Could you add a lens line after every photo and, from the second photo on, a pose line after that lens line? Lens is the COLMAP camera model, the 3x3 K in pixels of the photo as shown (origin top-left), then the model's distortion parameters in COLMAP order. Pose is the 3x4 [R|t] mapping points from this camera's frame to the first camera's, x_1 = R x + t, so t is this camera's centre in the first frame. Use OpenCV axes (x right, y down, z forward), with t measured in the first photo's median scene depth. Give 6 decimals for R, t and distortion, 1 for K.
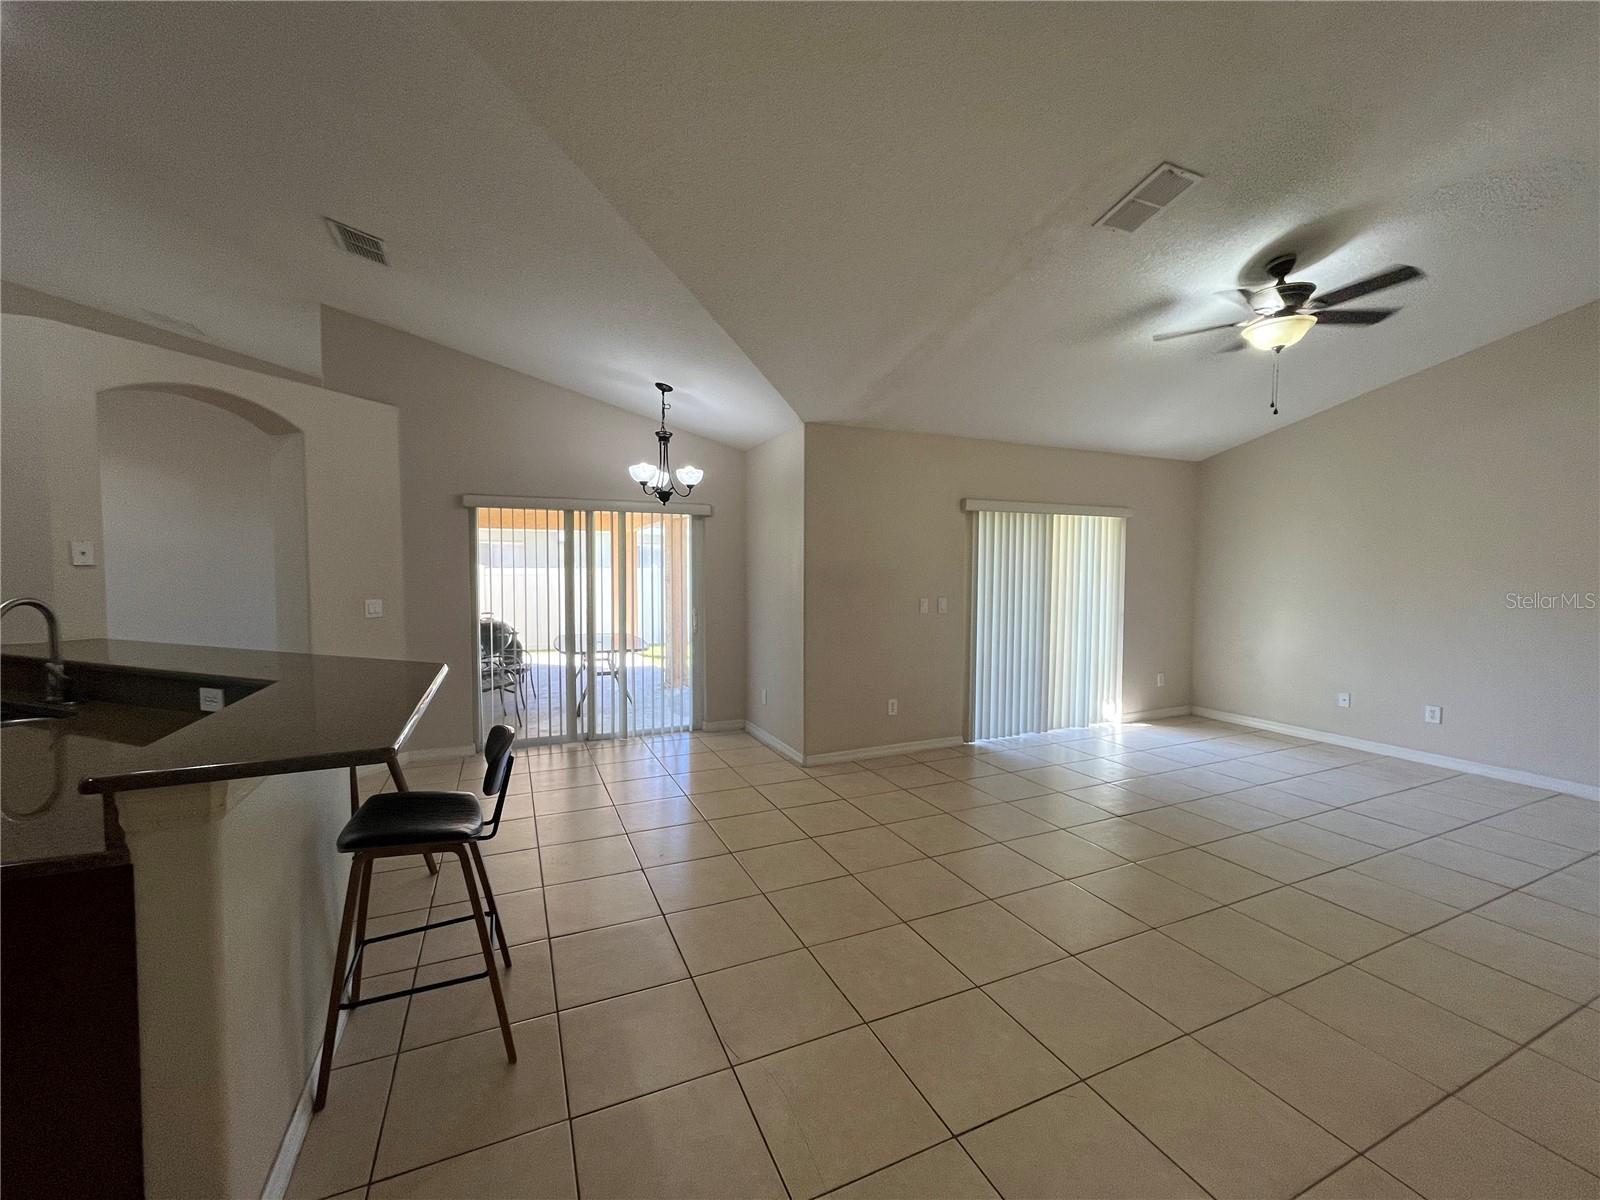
lens RADIAL K [[643.1, 0, 792.7], [0, 643.1, 600.0], [0, 0, 1]] dist [-0.003116, 0.000219]
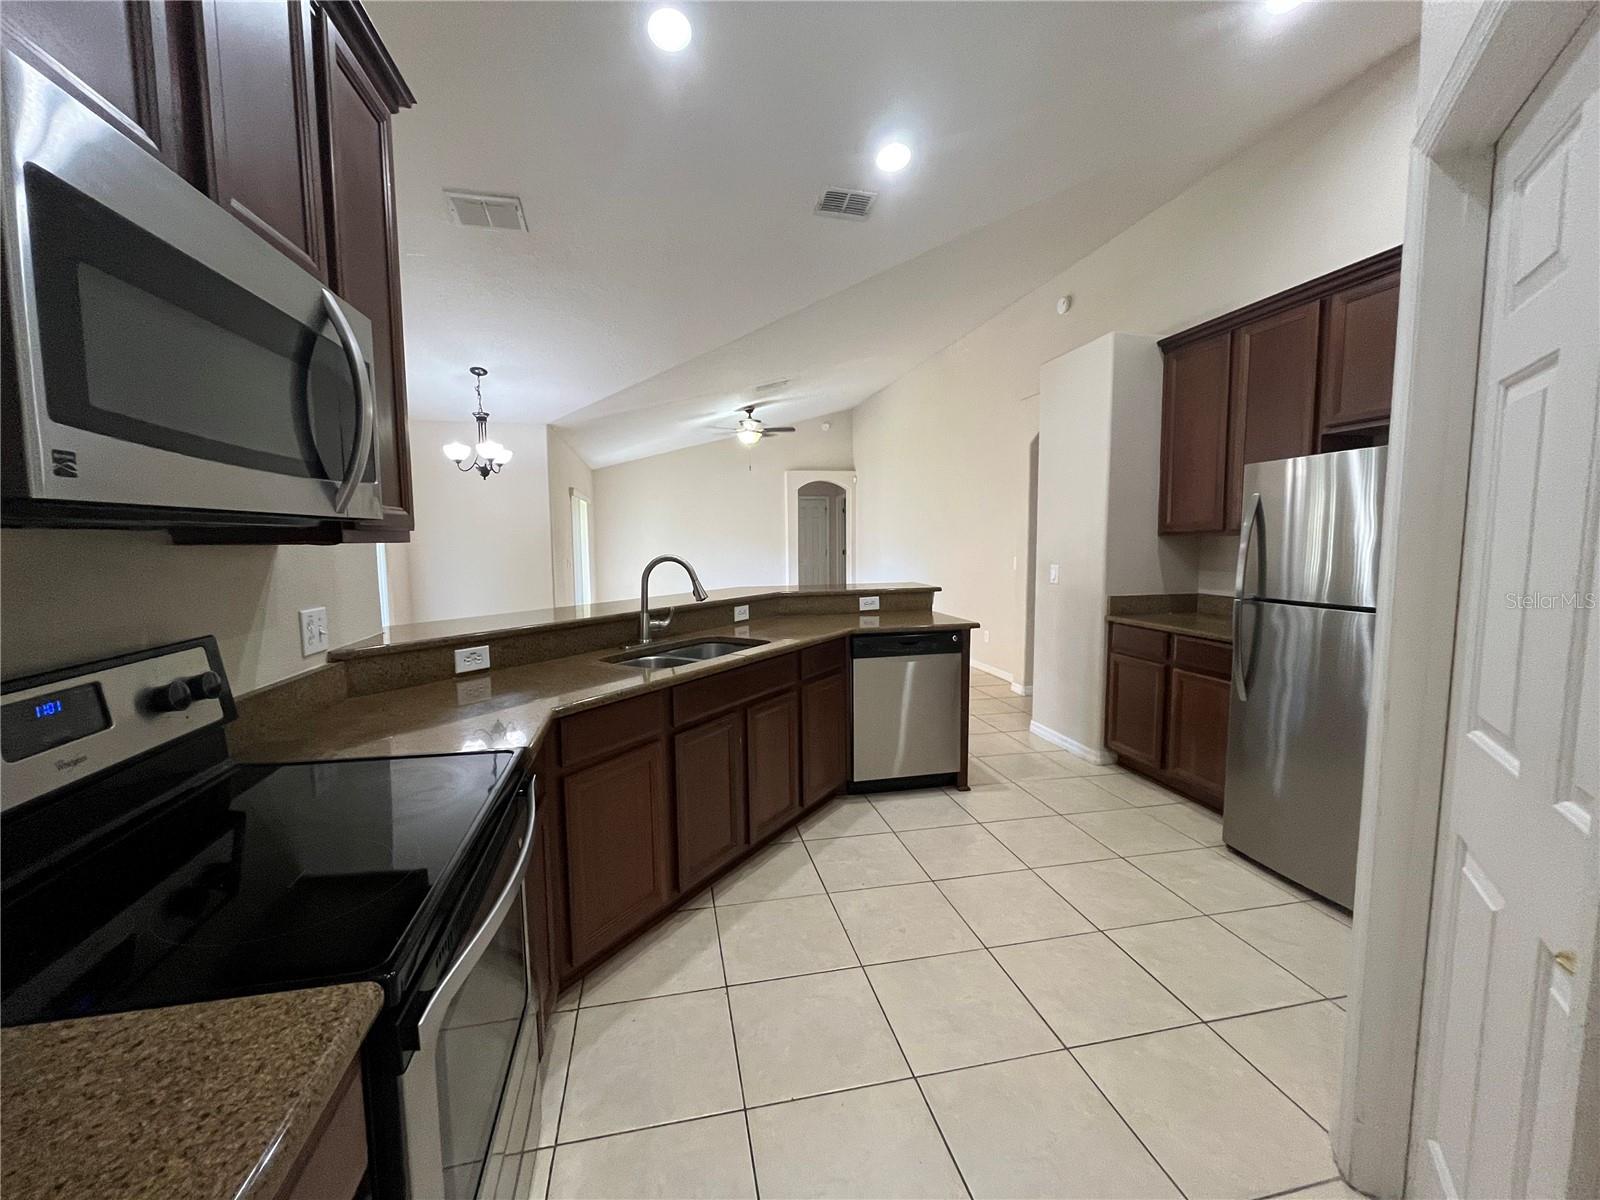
lens RADIAL K [[643.1, 0, 792.7], [0, 643.1, 600.0], [0, 0, 1]] dist [-0.003116, 0.000219]
pose [[0.207372, -0.099704, 0.973168, -1.195131], [0.058957, 0.994258, 0.089302, -0.007933], [-0.976484, 0.038856, 0.212059, 0.253232]]
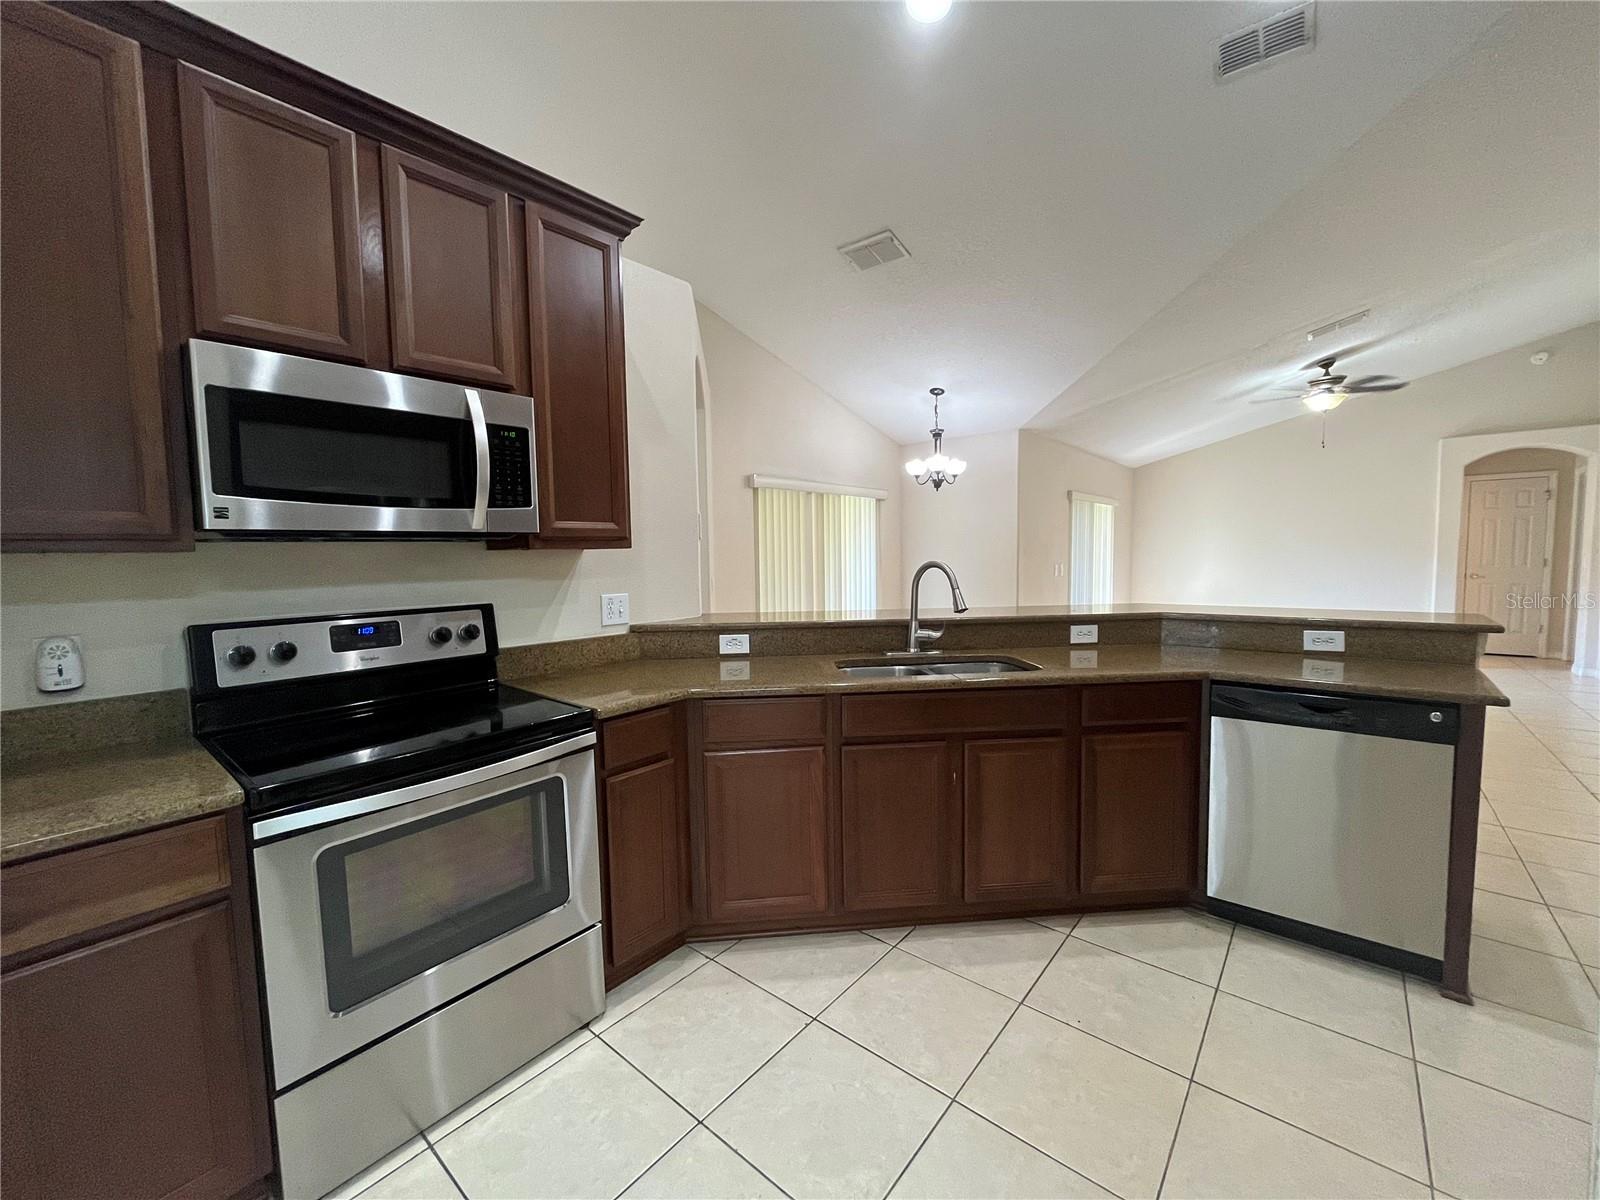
lens RADIAL K [[643.1, 0, 792.7], [0, 643.1, 600.0], [0, 0, 1]] dist [-0.003116, 0.000219]
pose [[0.900301, -0.049585, 0.432435, -0.975614], [0.040931, 0.998732, 0.029304, 0.010542], [-0.433340, -0.008682, 0.901189, 0.032298]]
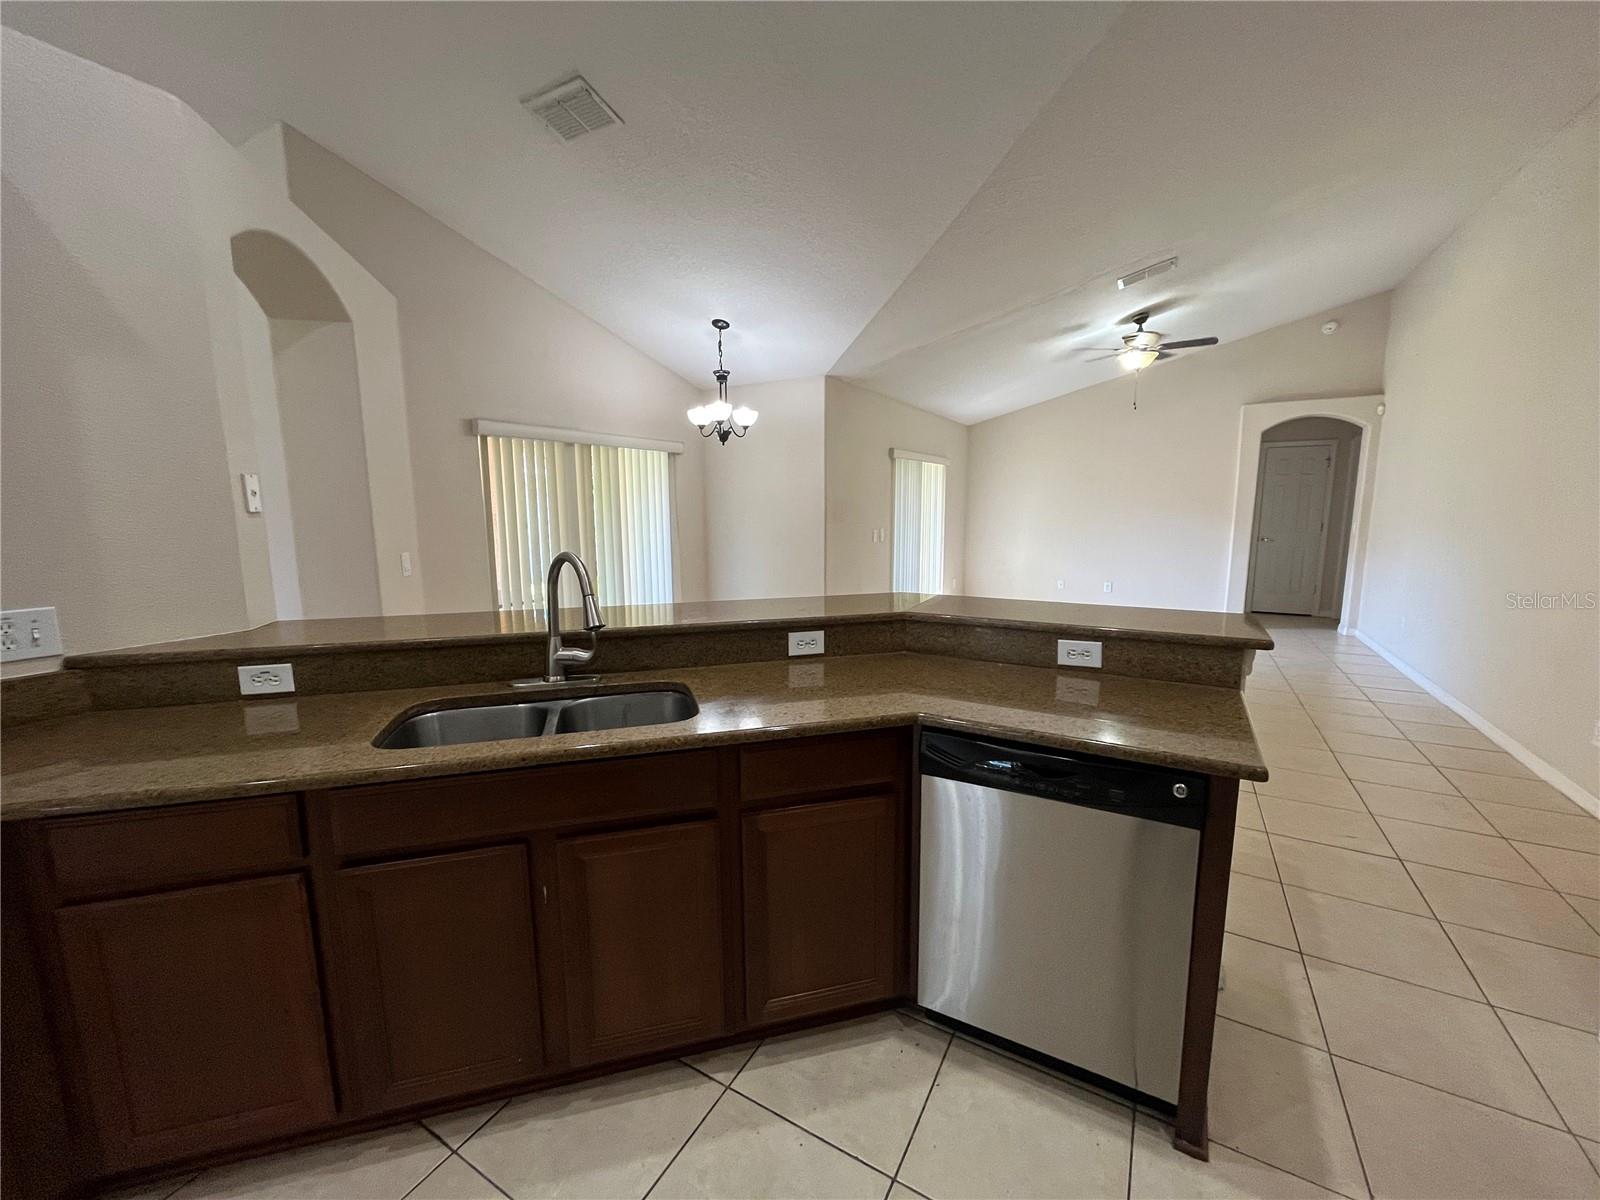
lens RADIAL K [[643.1, 0, 792.7], [0, 643.1, 600.0], [0, 0, 1]] dist [-0.003116, 0.000219]
pose [[0.809302, -0.096375, 0.579432, -0.726118], [0.039411, 0.993134, 0.110139, -0.011312], [-0.586069, -0.066300, 0.807544, 0.098542]]
